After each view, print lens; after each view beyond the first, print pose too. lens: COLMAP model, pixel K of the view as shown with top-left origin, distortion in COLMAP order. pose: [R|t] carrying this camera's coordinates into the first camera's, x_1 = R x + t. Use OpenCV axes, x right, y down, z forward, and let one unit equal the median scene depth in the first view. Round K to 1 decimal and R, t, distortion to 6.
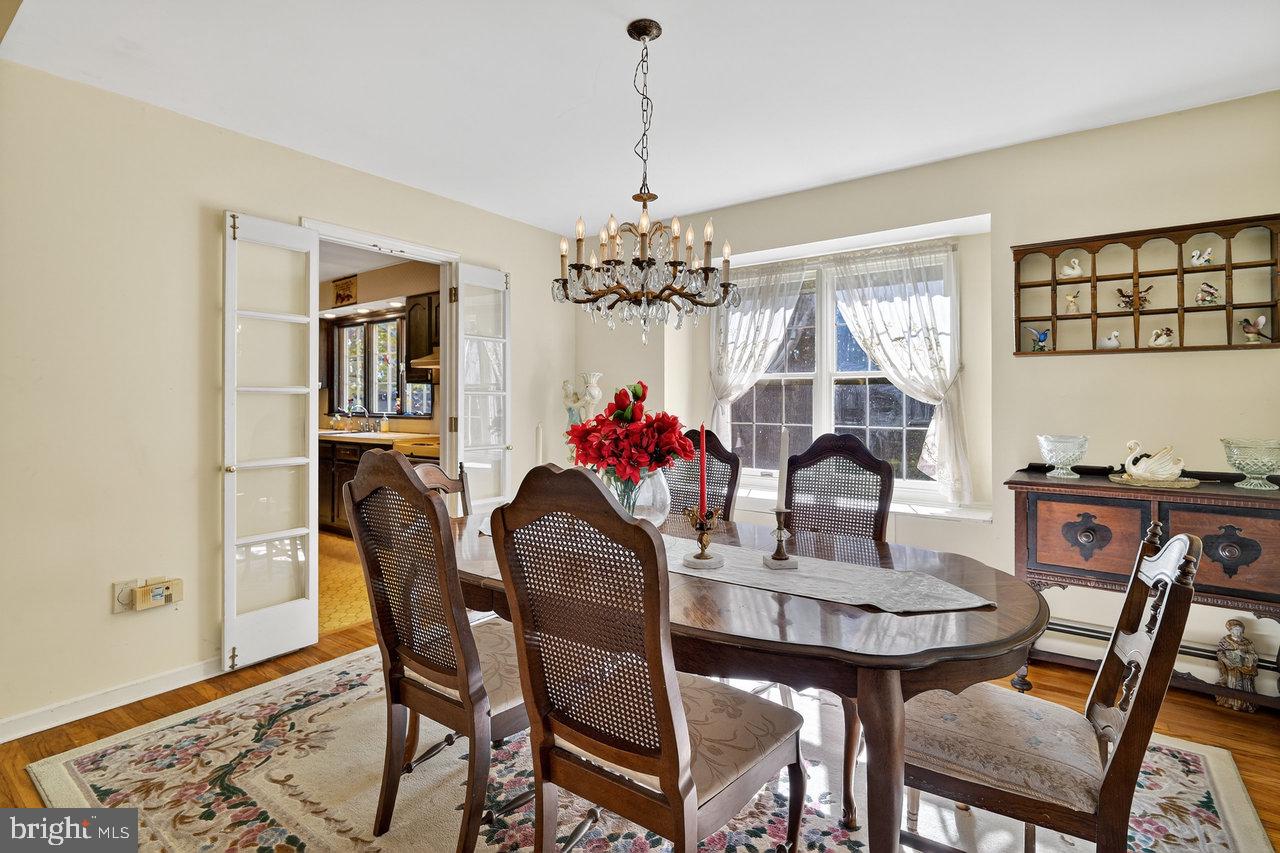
lens RADIAL K [[605.4, 0, 647.2], [0, 605.4, 401.2], [0, 0, 1]] dist [-0.002788, -0.000876]
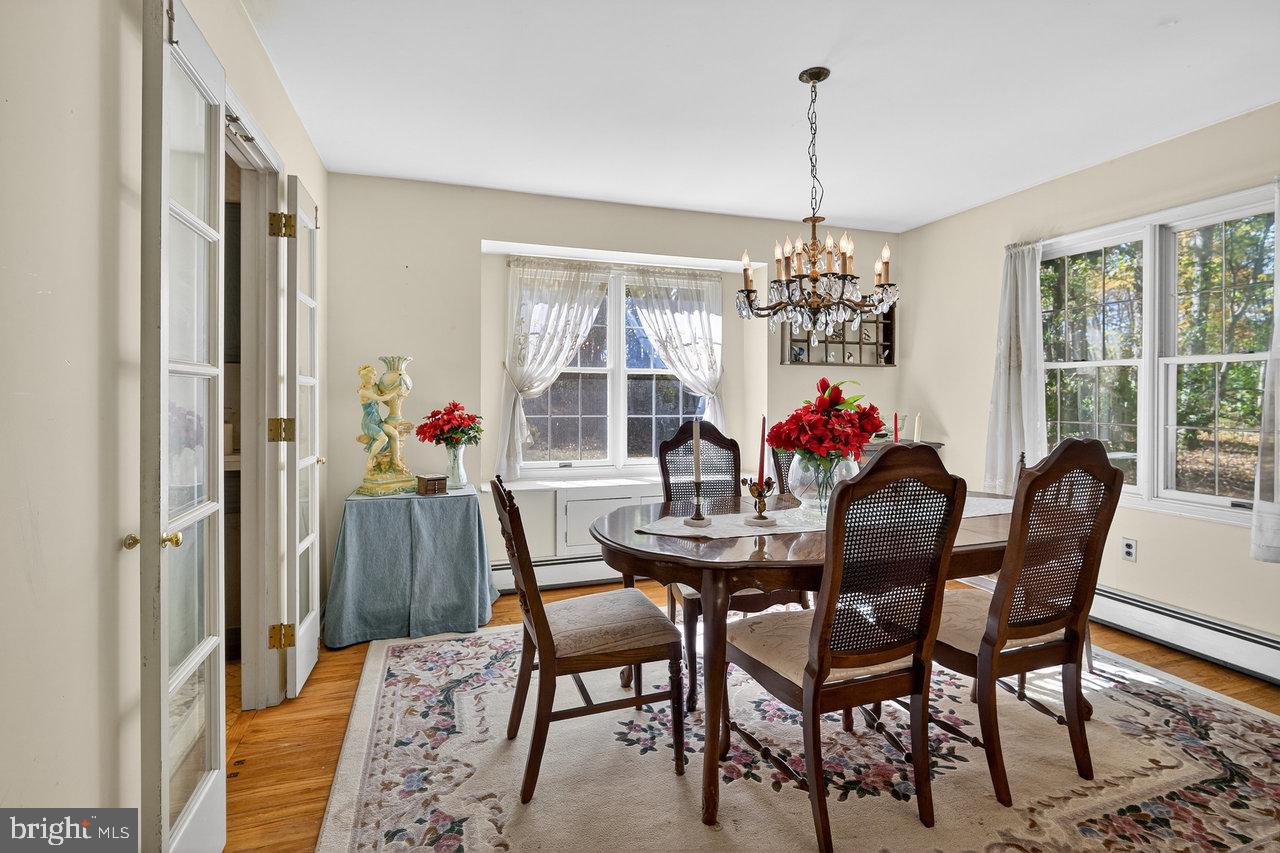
lens RADIAL K [[605.4, 0, 647.2], [0, 605.4, 401.2], [0, 0, 1]] dist [-0.002788, -0.000876]
pose [[0.585358, -0.005507, 0.810757, -0.624194], [-0.004229, 0.999943, 0.009846, 0.002154], [-0.810764, -0.009192, 0.585301, 0.320551]]
